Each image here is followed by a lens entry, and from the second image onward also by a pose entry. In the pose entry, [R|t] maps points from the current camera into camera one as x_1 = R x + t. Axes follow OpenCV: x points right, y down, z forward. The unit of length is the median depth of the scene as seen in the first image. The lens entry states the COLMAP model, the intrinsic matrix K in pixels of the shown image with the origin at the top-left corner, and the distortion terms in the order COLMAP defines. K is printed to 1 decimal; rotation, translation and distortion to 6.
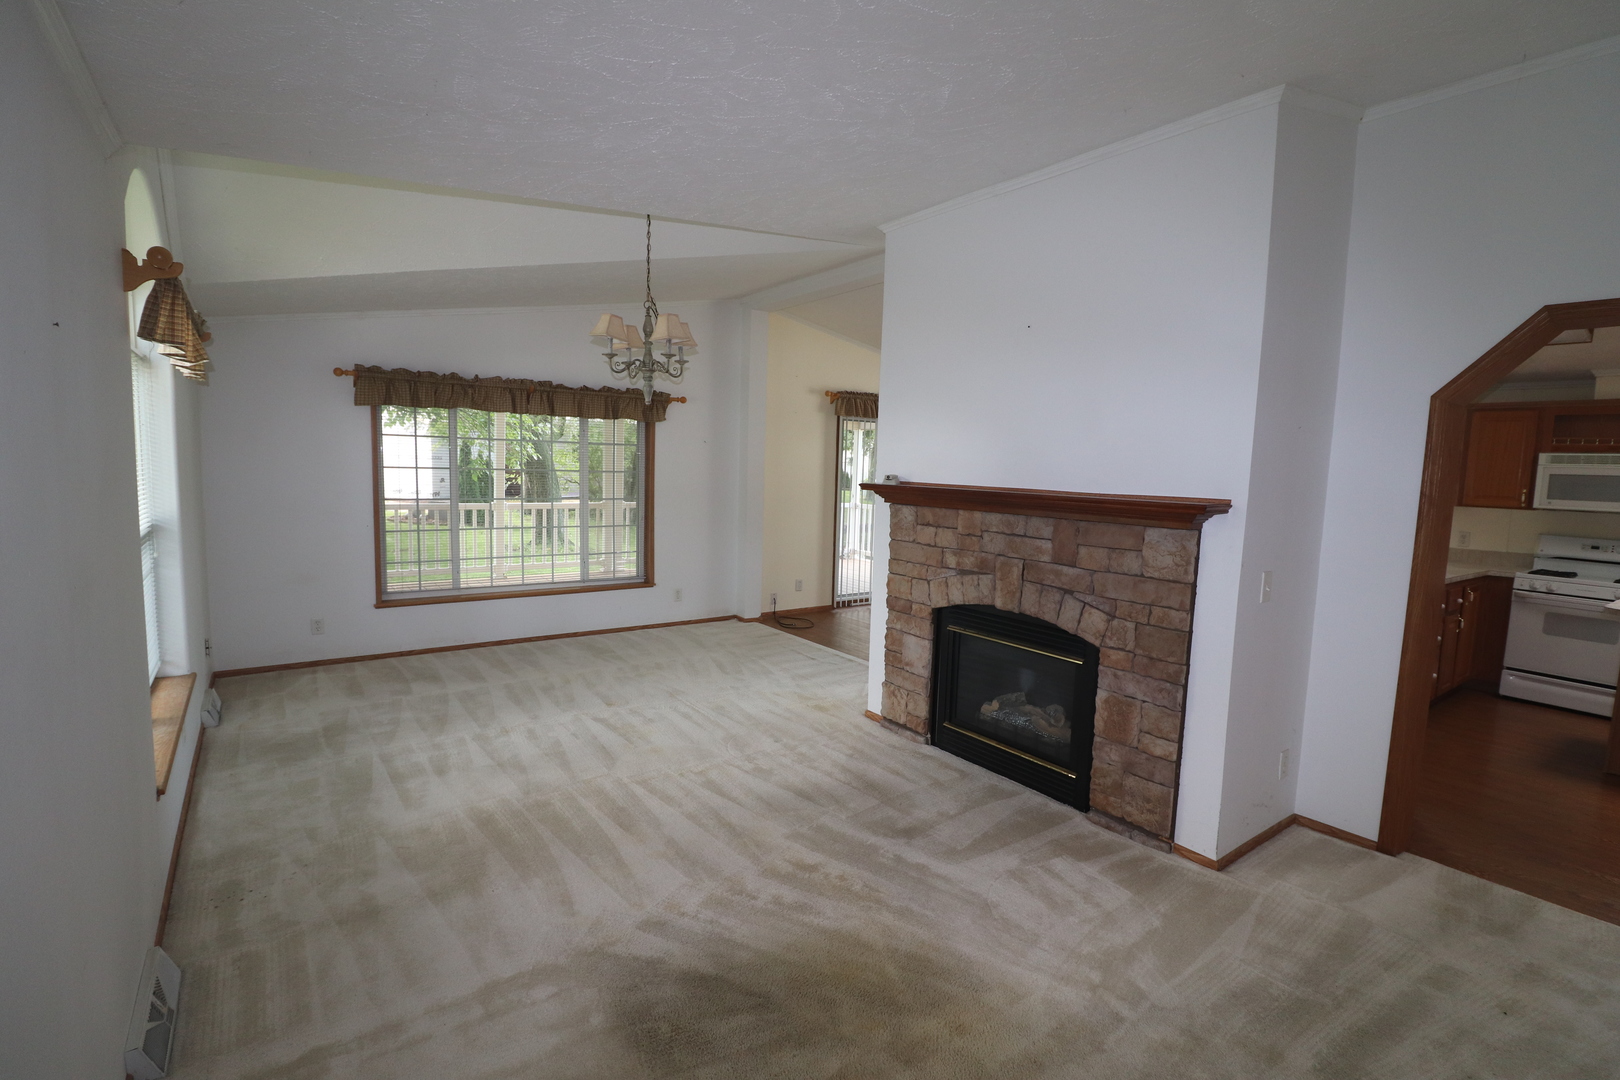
lens RADIAL K [[743.3, 0, 810.0], [0, 743.3, 540.0], [0, 0, 1]] dist [0.000051, -0.000618]
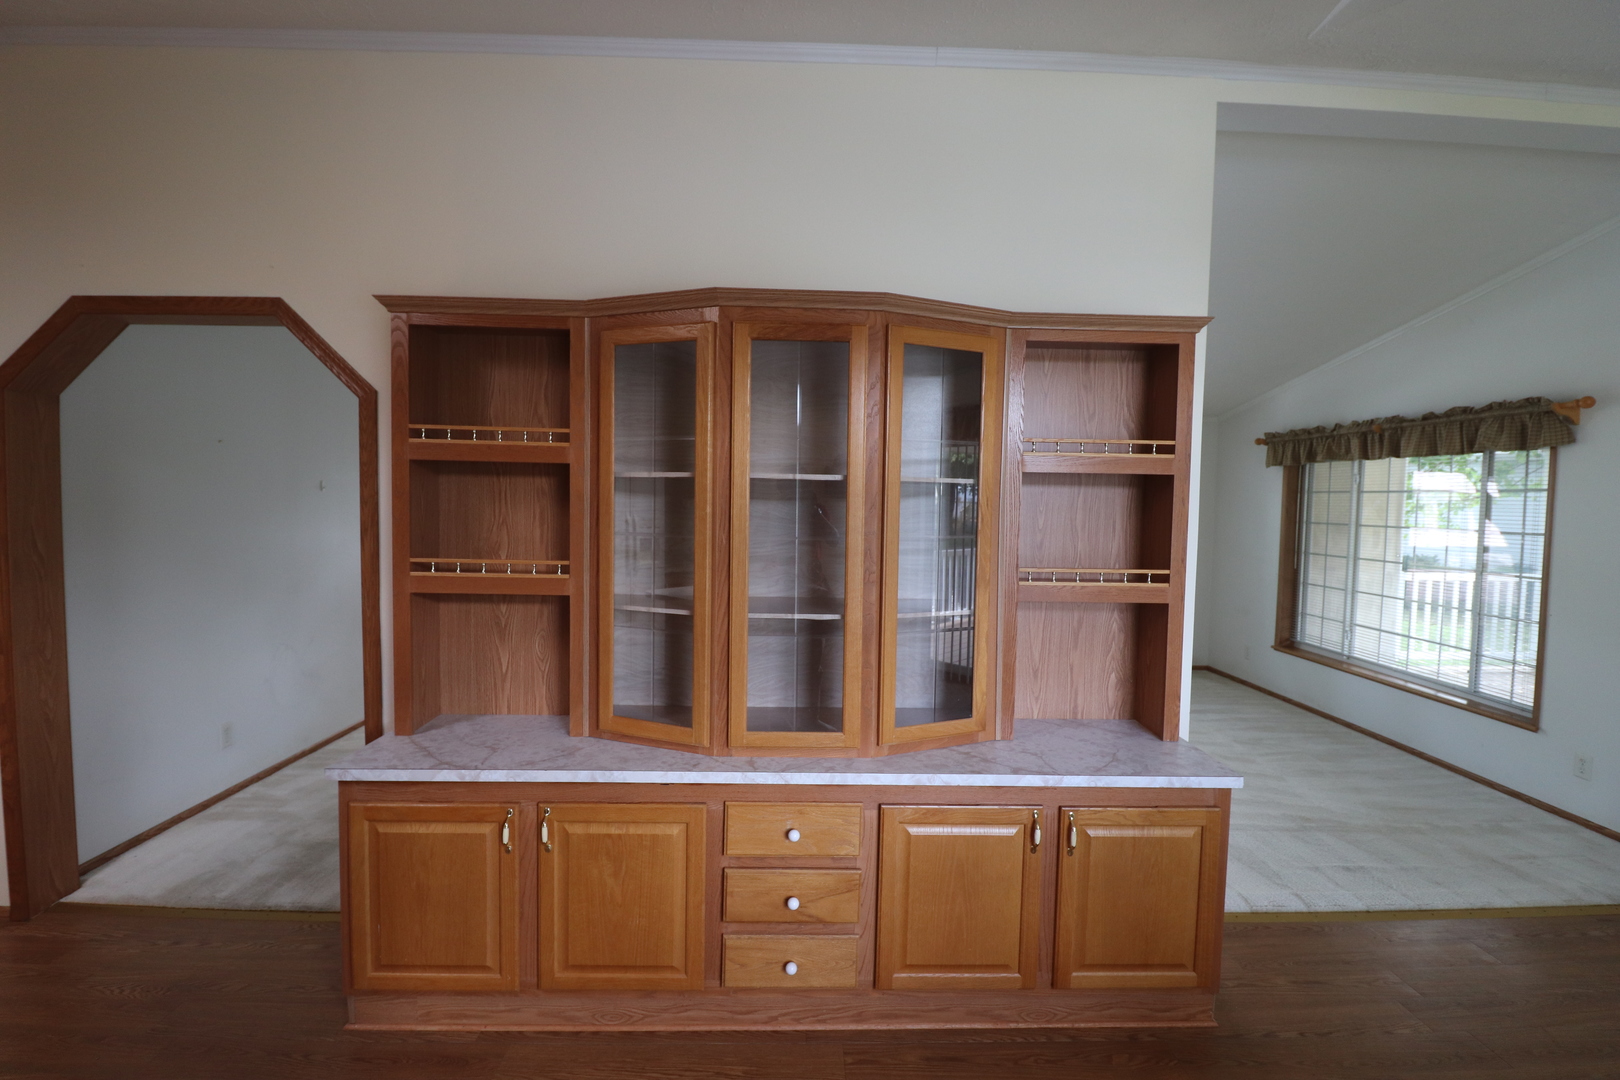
lens RADIAL K [[743.3, 0, 810.0], [0, 743.3, 540.0], [0, 0, 1]] dist [0.000051, -0.000618]
pose [[-0.575294, 0.006828, -0.817918, 0.637908], [-0.116953, 0.989004, 0.090517, -0.077754], [0.809543, 0.147731, -0.568169, 0.931898]]
